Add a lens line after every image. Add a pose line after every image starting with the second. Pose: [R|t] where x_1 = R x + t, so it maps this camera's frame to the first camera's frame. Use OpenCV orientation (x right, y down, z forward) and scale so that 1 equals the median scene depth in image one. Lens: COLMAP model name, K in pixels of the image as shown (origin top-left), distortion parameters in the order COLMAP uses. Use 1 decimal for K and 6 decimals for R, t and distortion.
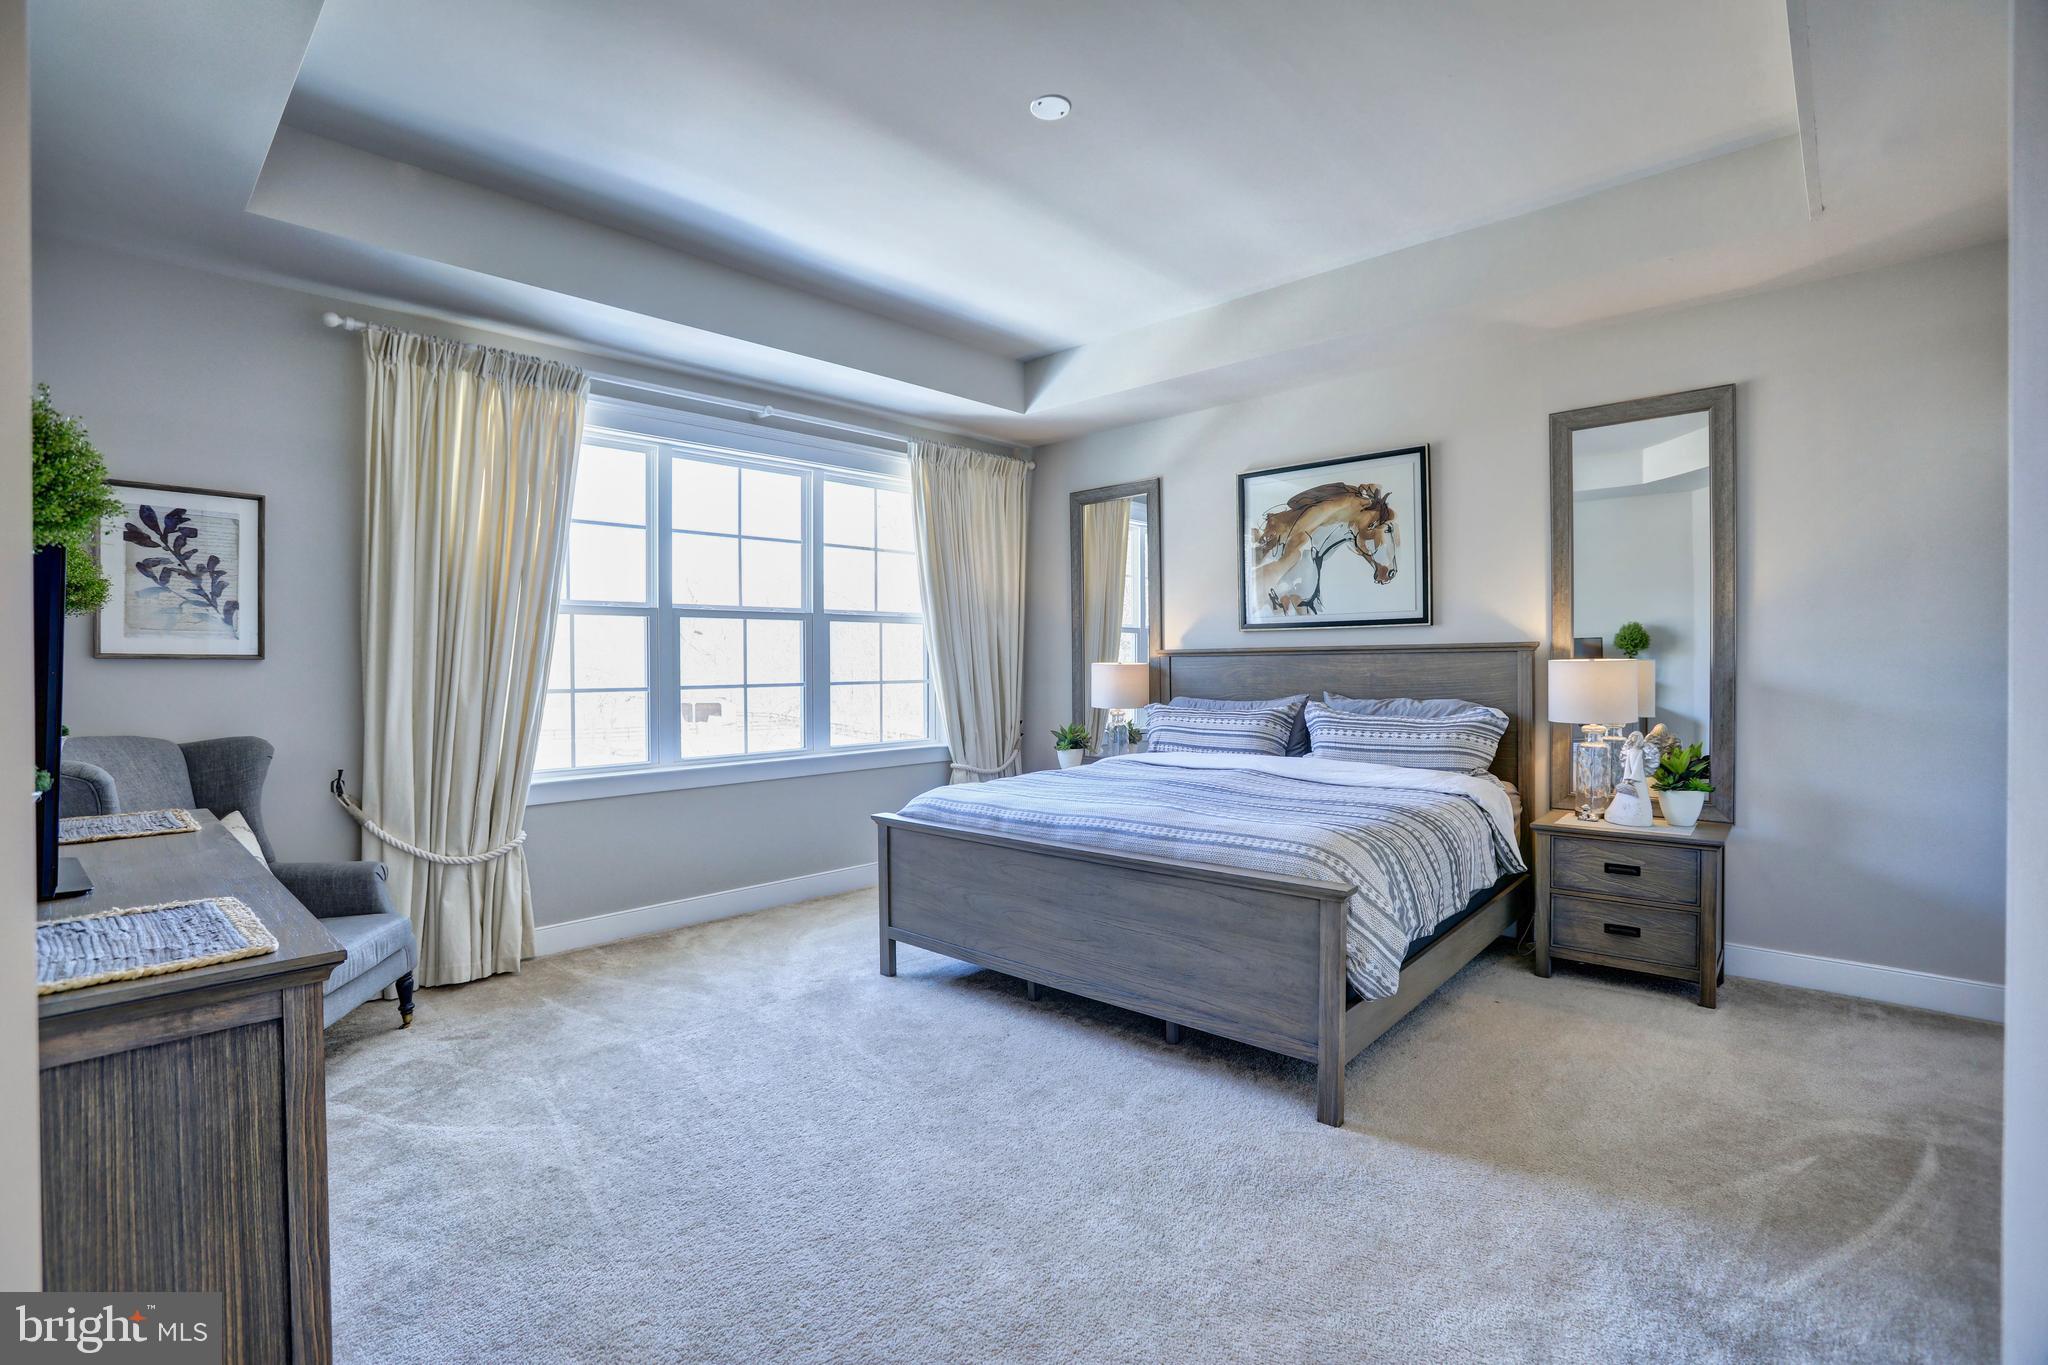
lens RADIAL K [[949.1, 0, 1033.8], [0, 949.1, 681.2], [0, 0, 1]] dist [-0.080708, 0.038283]
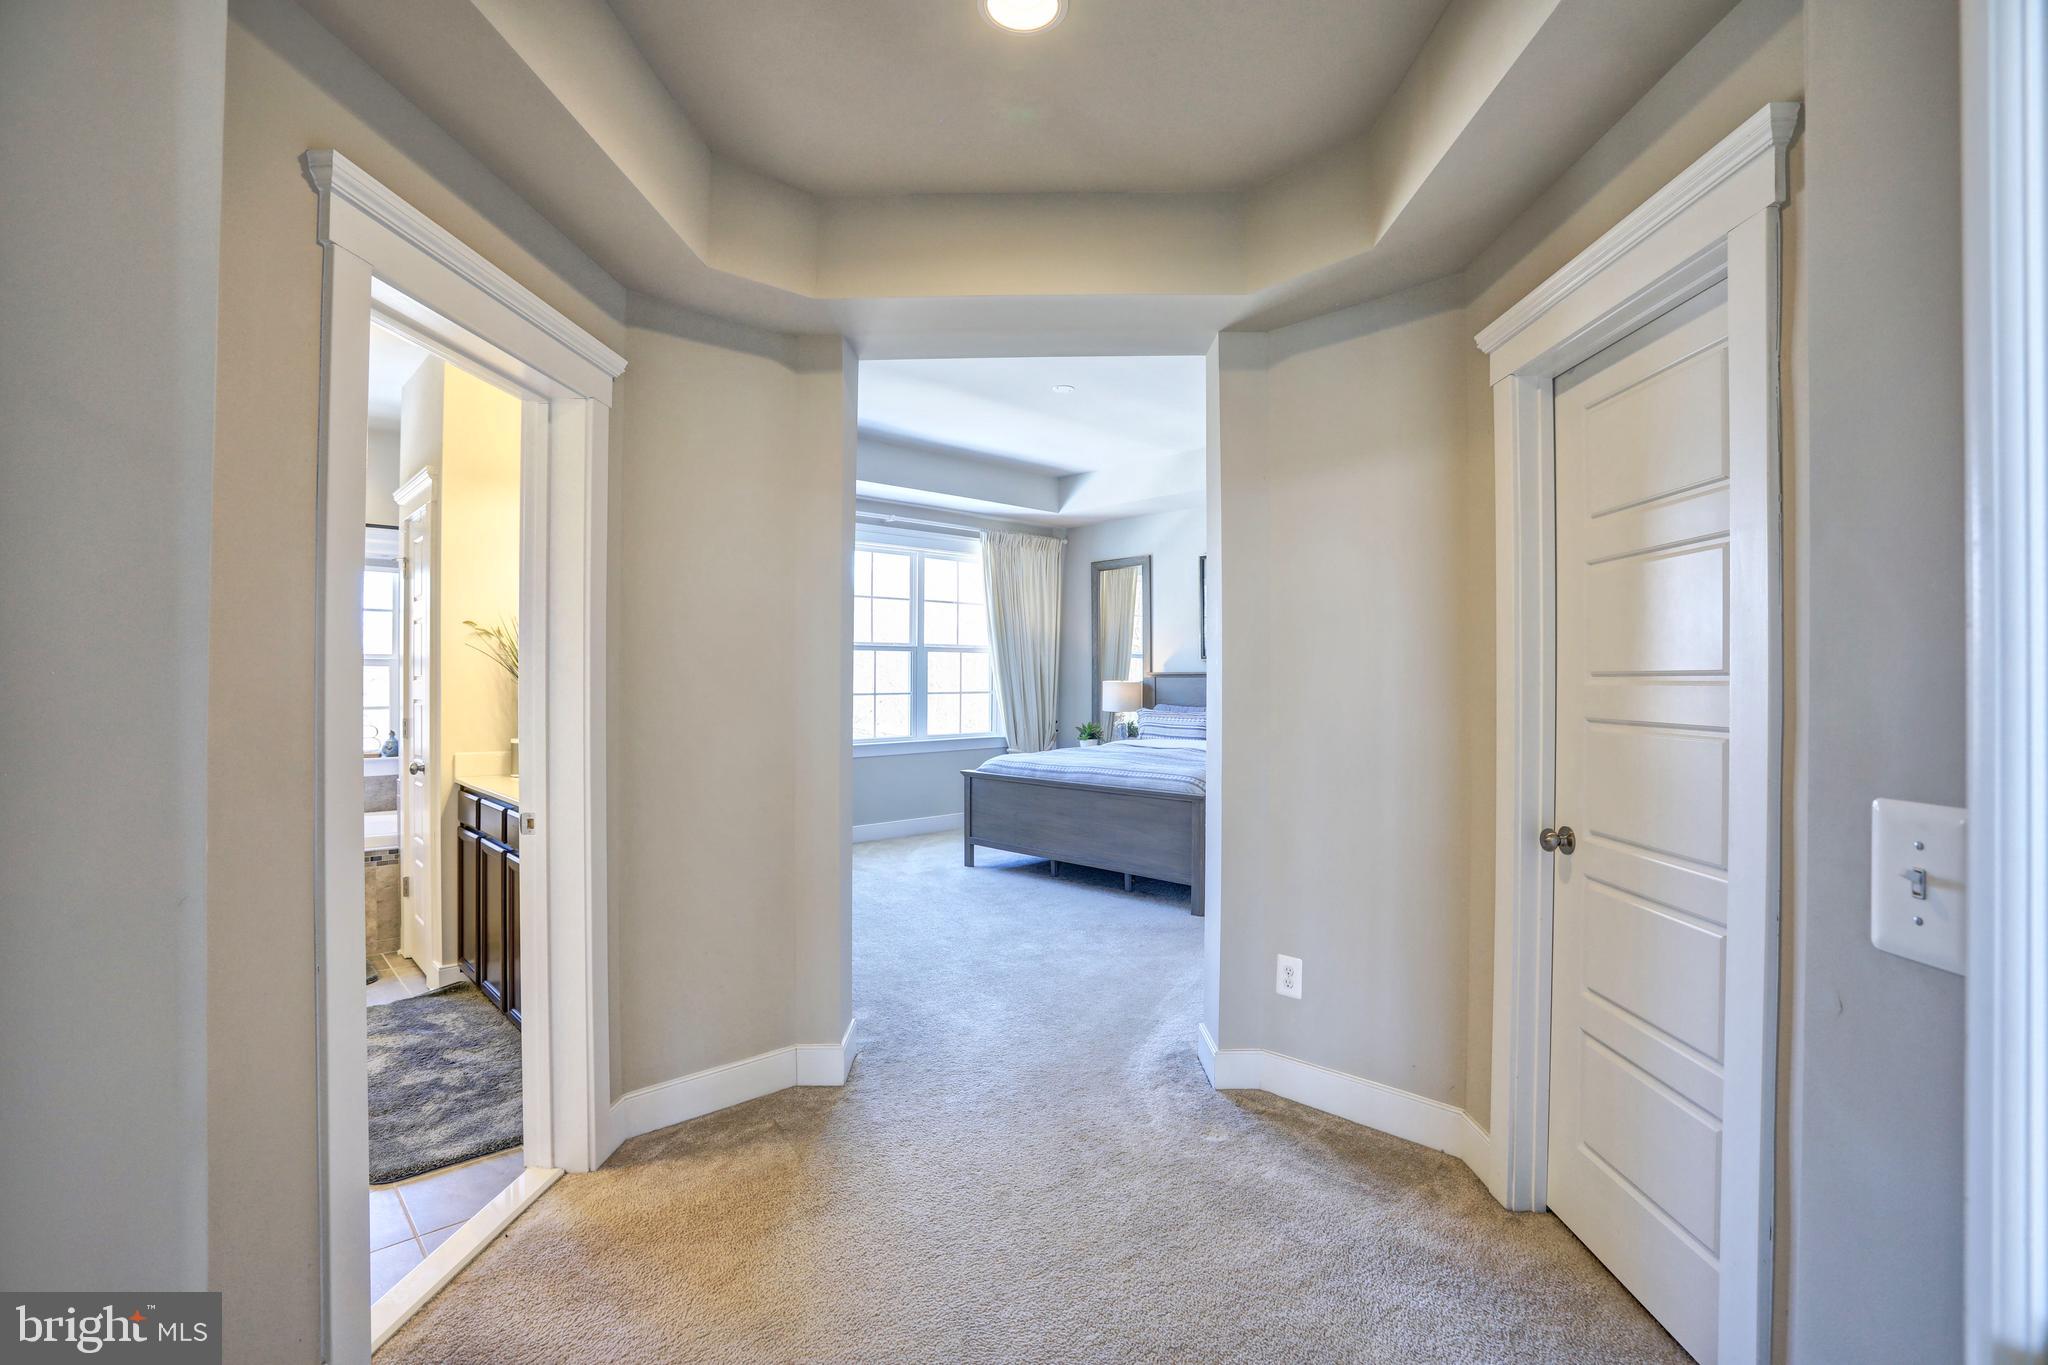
lens RADIAL K [[949.1, 0, 1033.8], [0, 949.1, 681.2], [0, 0, 1]] dist [-0.080708, 0.038283]
pose [[0.998264, 0.007849, -0.058378, 0.041715], [-0.008736, 0.999850, -0.014958, 0.004614], [0.058252, 0.015442, 0.998182, -0.503404]]
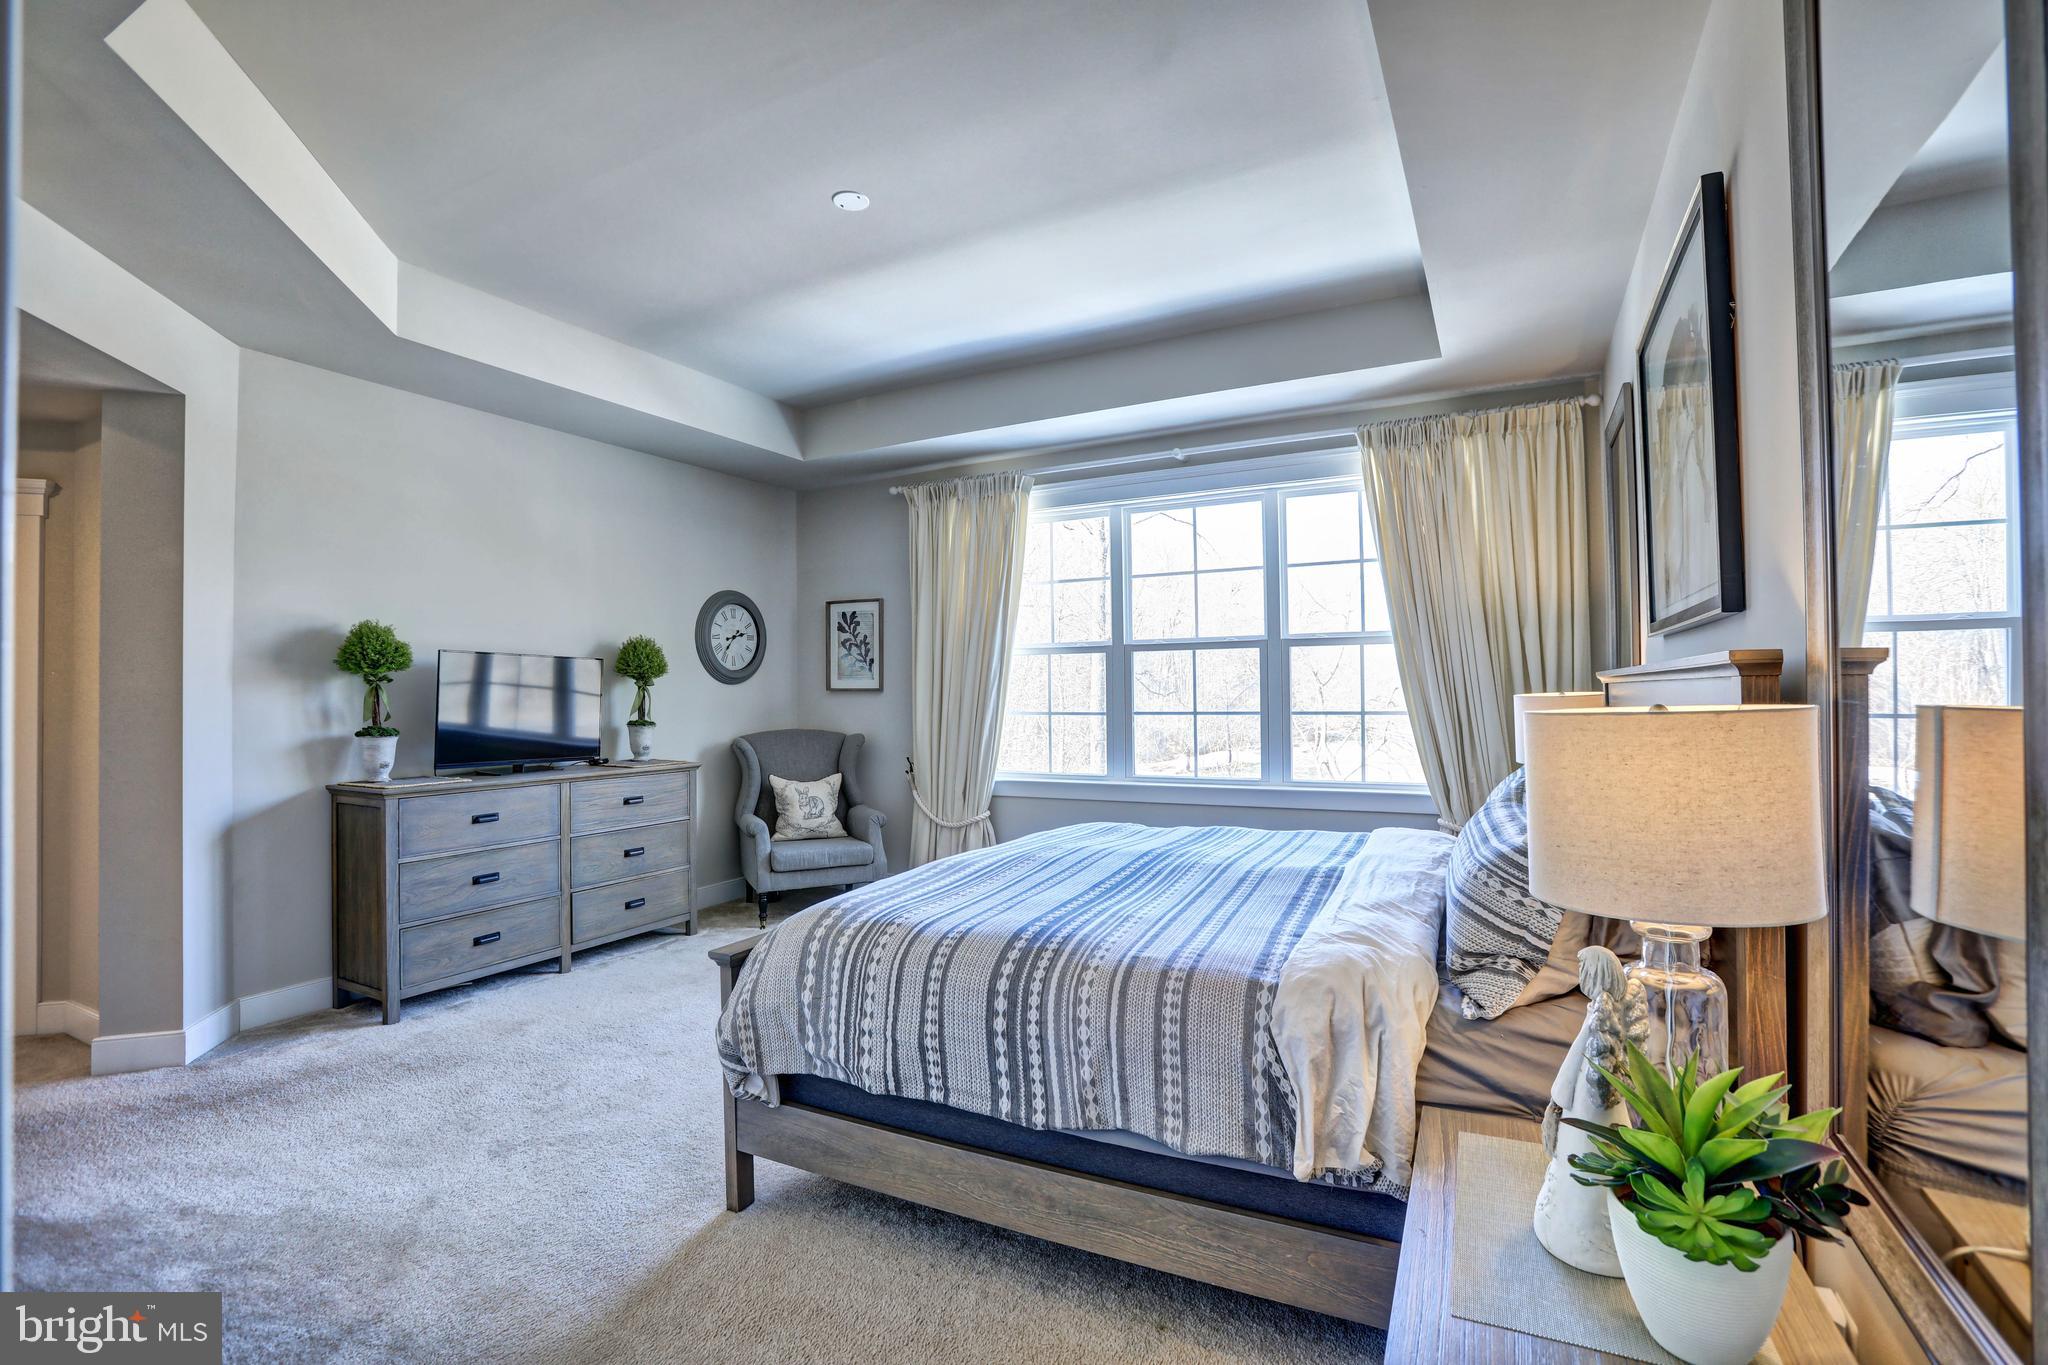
lens RADIAL K [[957.1, 0, 1027.1], [0, 957.1, 679.2], [0, 0, 1]] dist [-0.084900, 0.039628]
pose [[0.251873, -0.006154, -0.967741, 0.644840], [-0.007202, 0.999940, -0.008234, -0.021580], [0.967733, 0.009044, 0.251814, 0.517665]]
